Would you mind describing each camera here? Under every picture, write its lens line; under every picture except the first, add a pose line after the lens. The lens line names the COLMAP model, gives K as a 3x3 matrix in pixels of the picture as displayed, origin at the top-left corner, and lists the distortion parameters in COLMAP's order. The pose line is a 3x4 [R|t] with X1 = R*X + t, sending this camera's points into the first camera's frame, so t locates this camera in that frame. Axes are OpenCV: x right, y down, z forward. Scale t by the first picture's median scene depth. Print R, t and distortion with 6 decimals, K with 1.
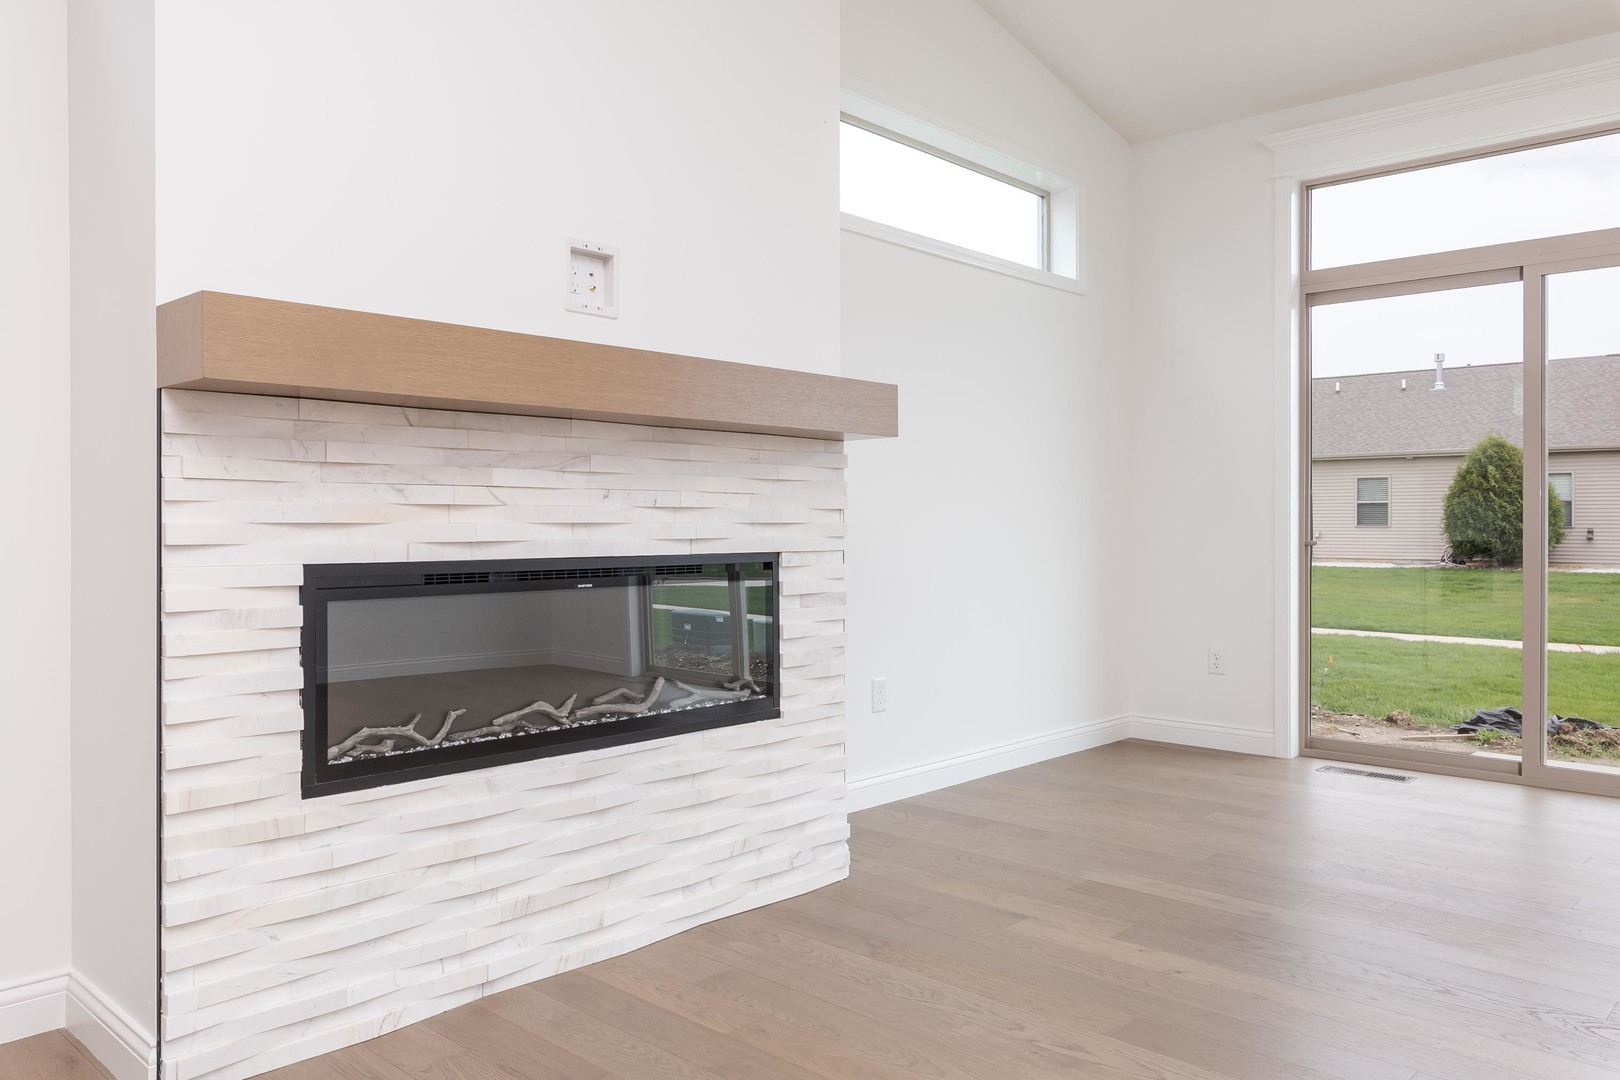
lens RADIAL K [[1183.8, 0, 841.6], [0, 1183.8, 517.2], [0, 0, 1]] dist [-0.007735, -0.001695]
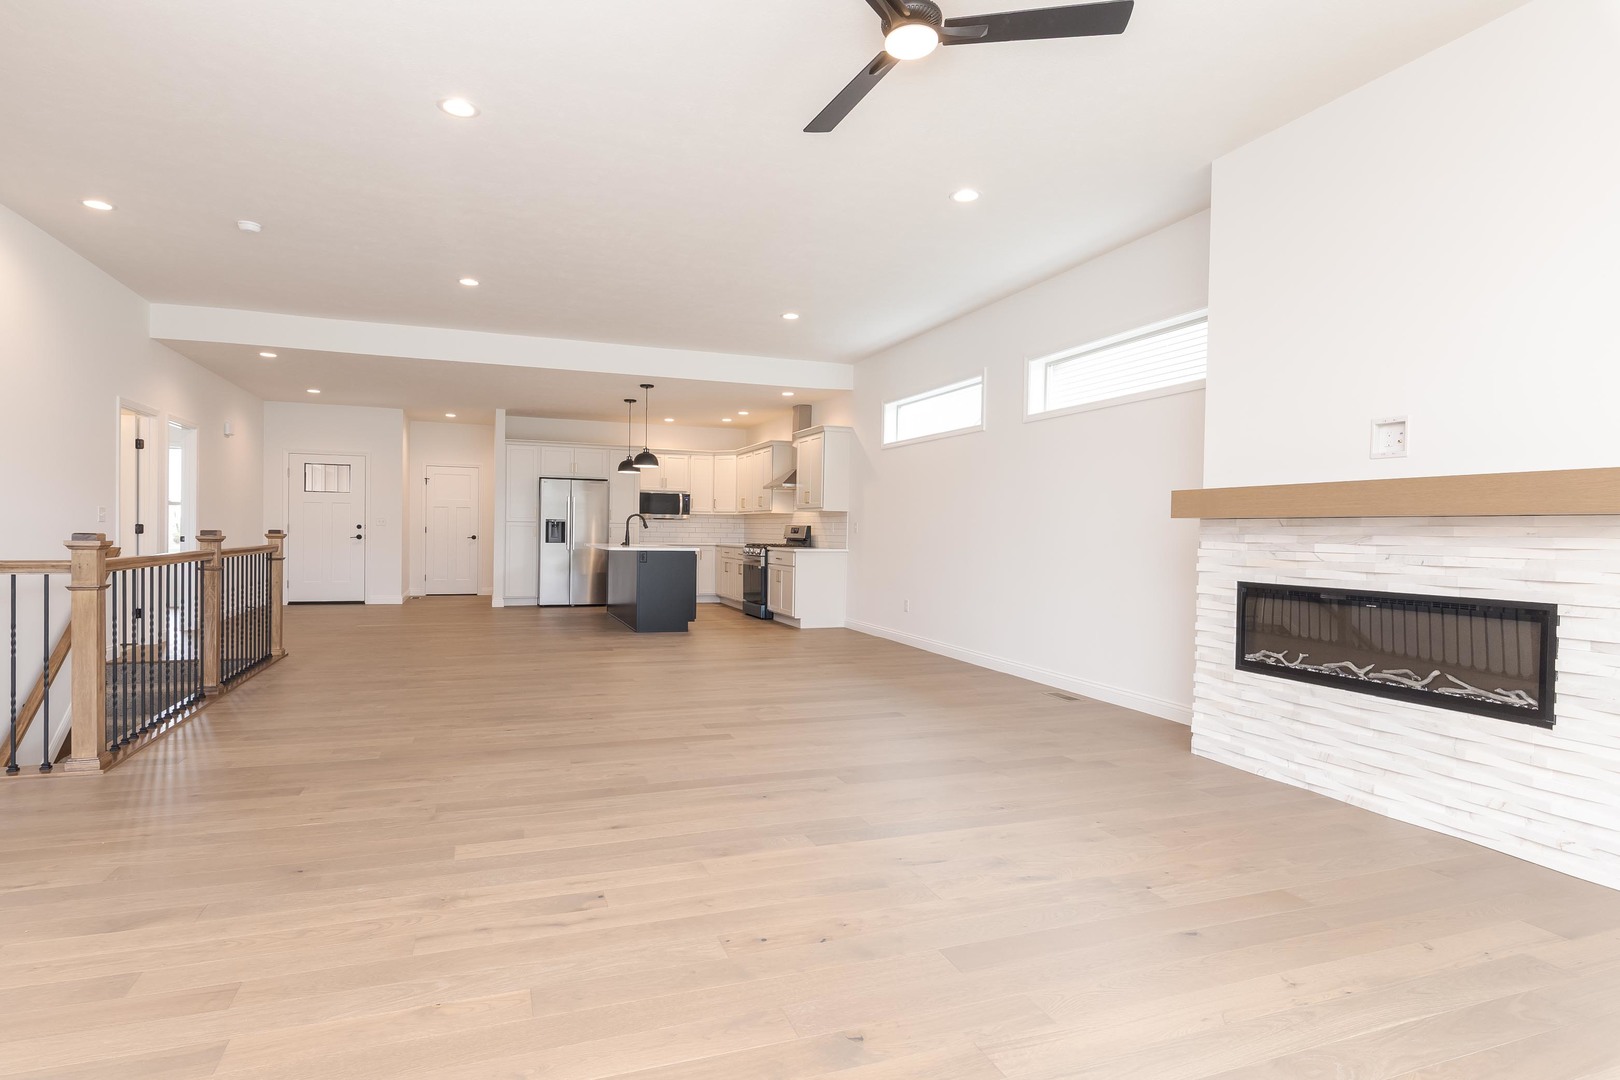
lens RADIAL K [[797.4, 0, 810.0], [0, 797.4, 540.0], [0, 0, 1]] dist [-0.000011, 0.000089]
pose [[-0.437334, 0.001816, -0.899297, 1.173707], [-0.010953, 0.999913, 0.007346, -0.041119], [0.899232, 0.013062, -0.437276, 0.682900]]
